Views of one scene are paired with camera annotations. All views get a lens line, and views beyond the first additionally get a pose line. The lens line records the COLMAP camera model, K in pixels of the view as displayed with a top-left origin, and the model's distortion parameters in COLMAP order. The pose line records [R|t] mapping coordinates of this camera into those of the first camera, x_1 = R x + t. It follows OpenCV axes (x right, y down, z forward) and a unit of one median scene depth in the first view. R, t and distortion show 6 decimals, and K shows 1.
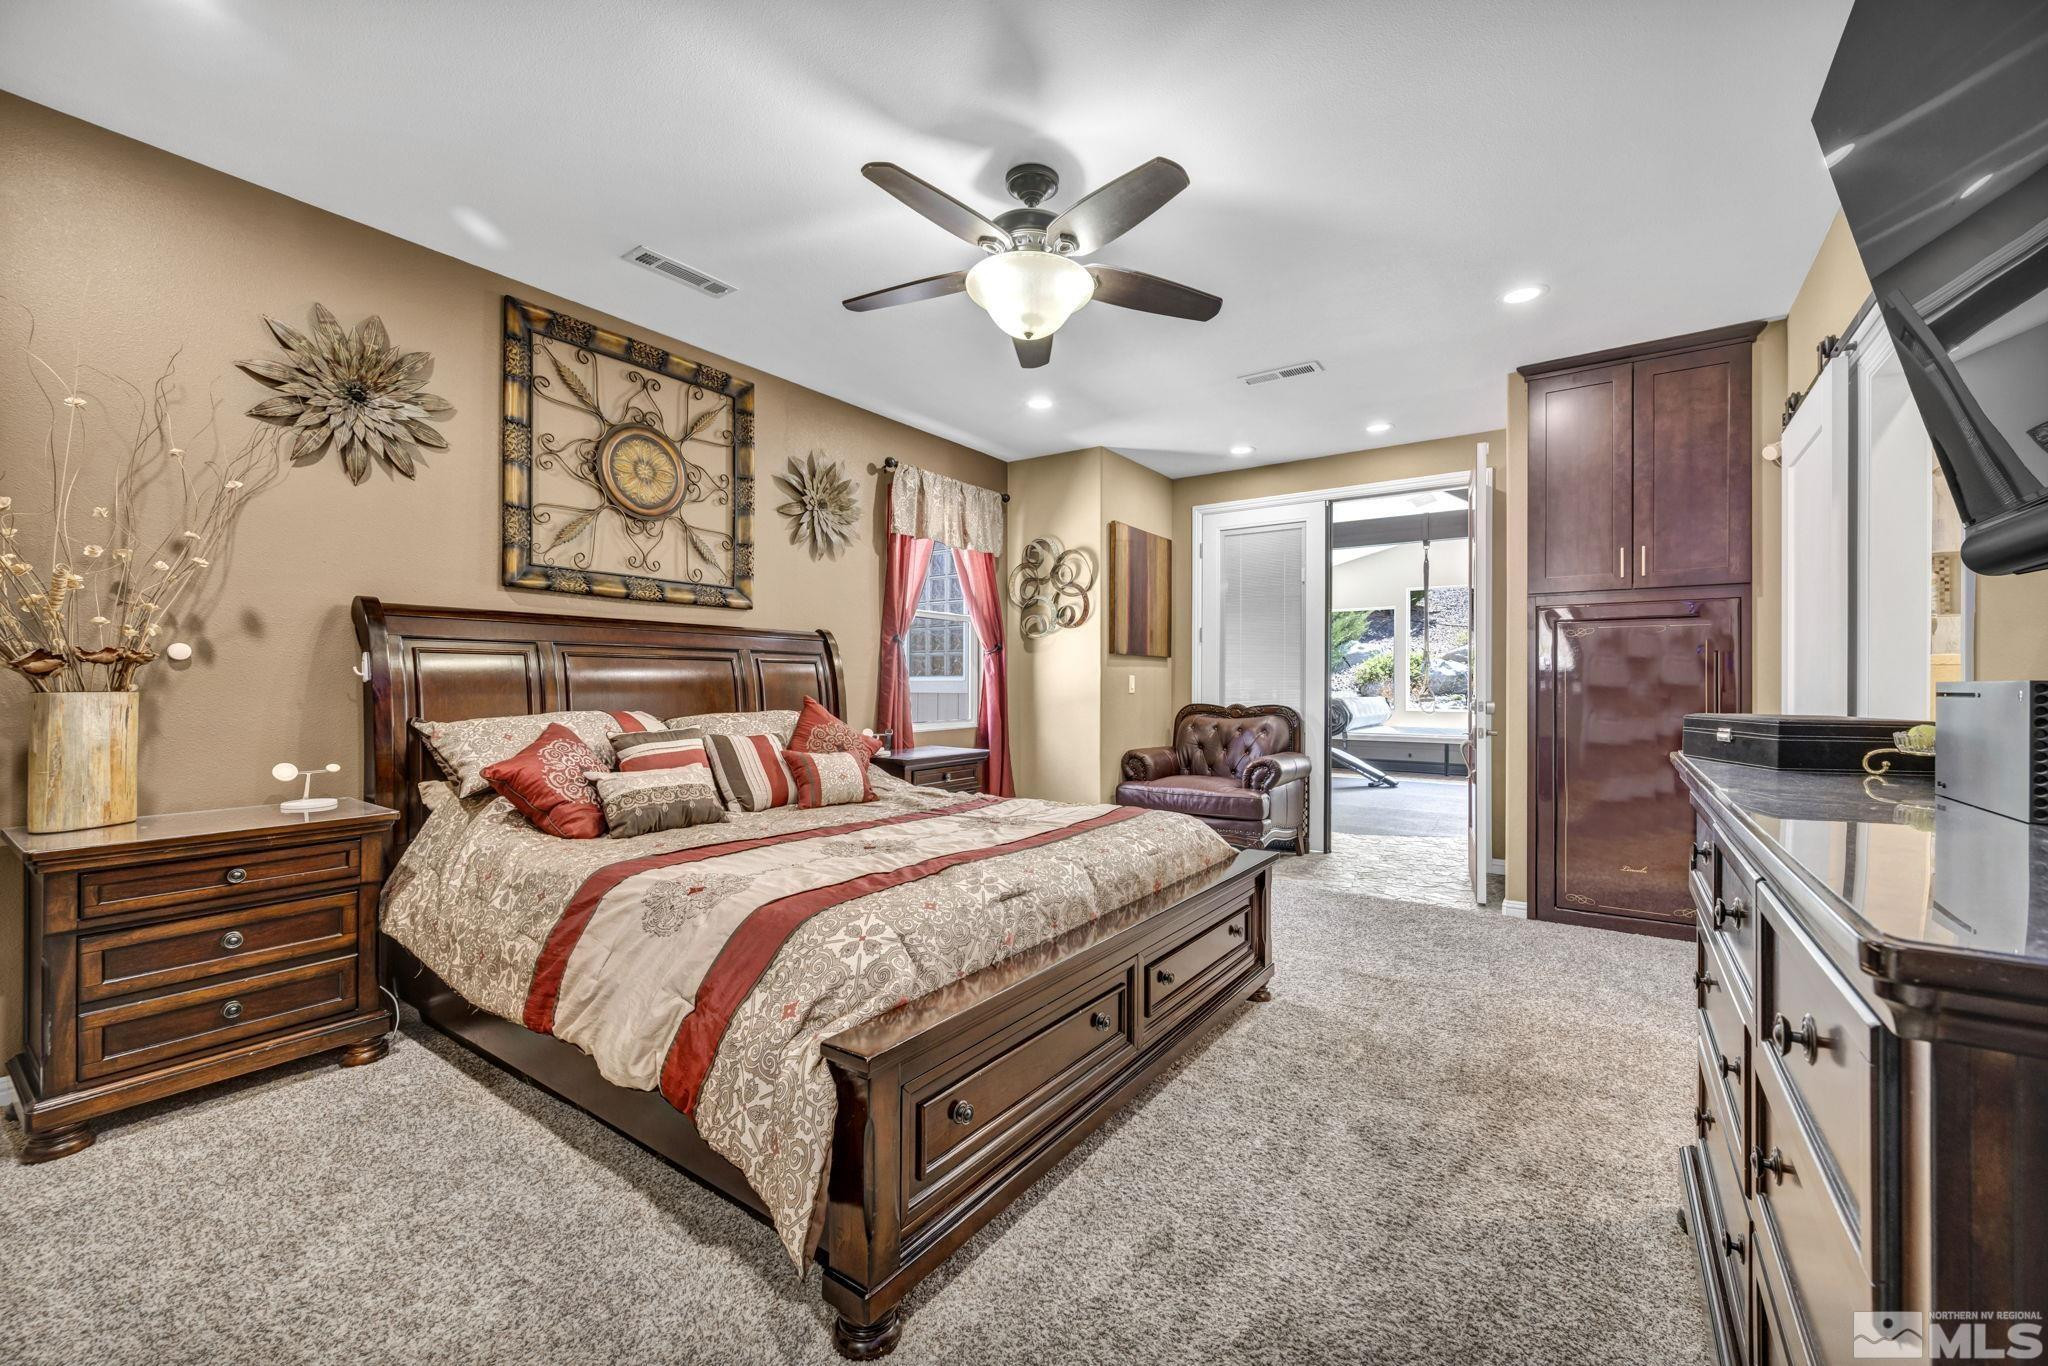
lens RADIAL K [[809.5, 0, 1029.8], [0, 809.5, 682.8], [0, 0, 1]] dist [-0.001982, 0.000485]
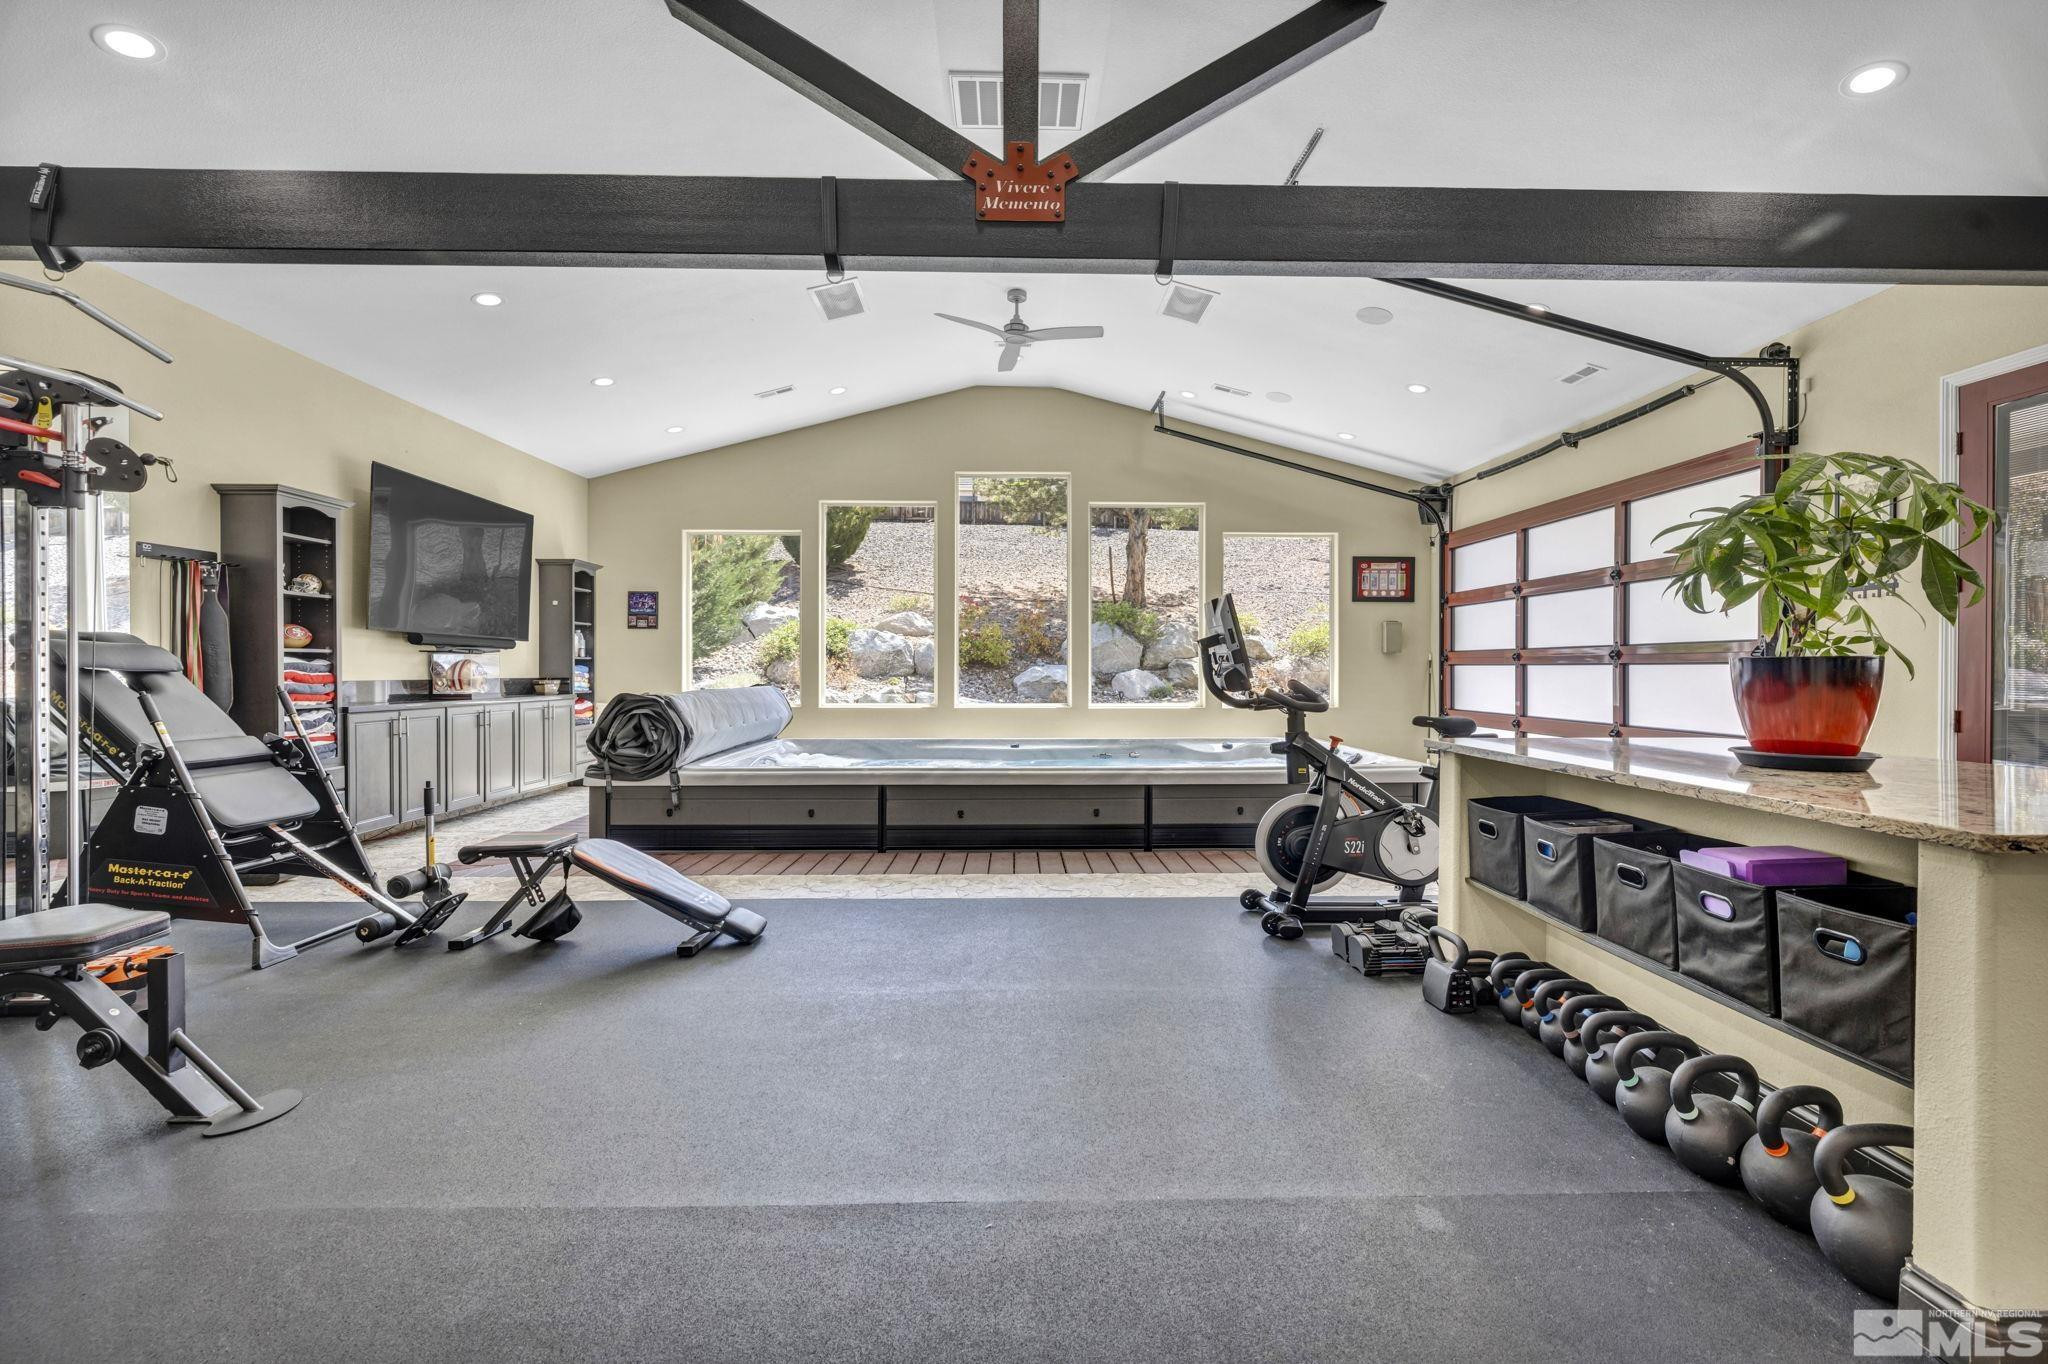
lens RADIAL K [[809.5, 0, 1029.8], [0, 809.5, 681.8], [0, 0, 1]] dist [-0.001982, 0.000485]
pose [[0.789337, -0.005909, 0.613932, 0.186758], [-0.008641, 0.999748, 0.020732, 0.001232], [-0.613900, -0.021669, 0.789087, 0.365763]]
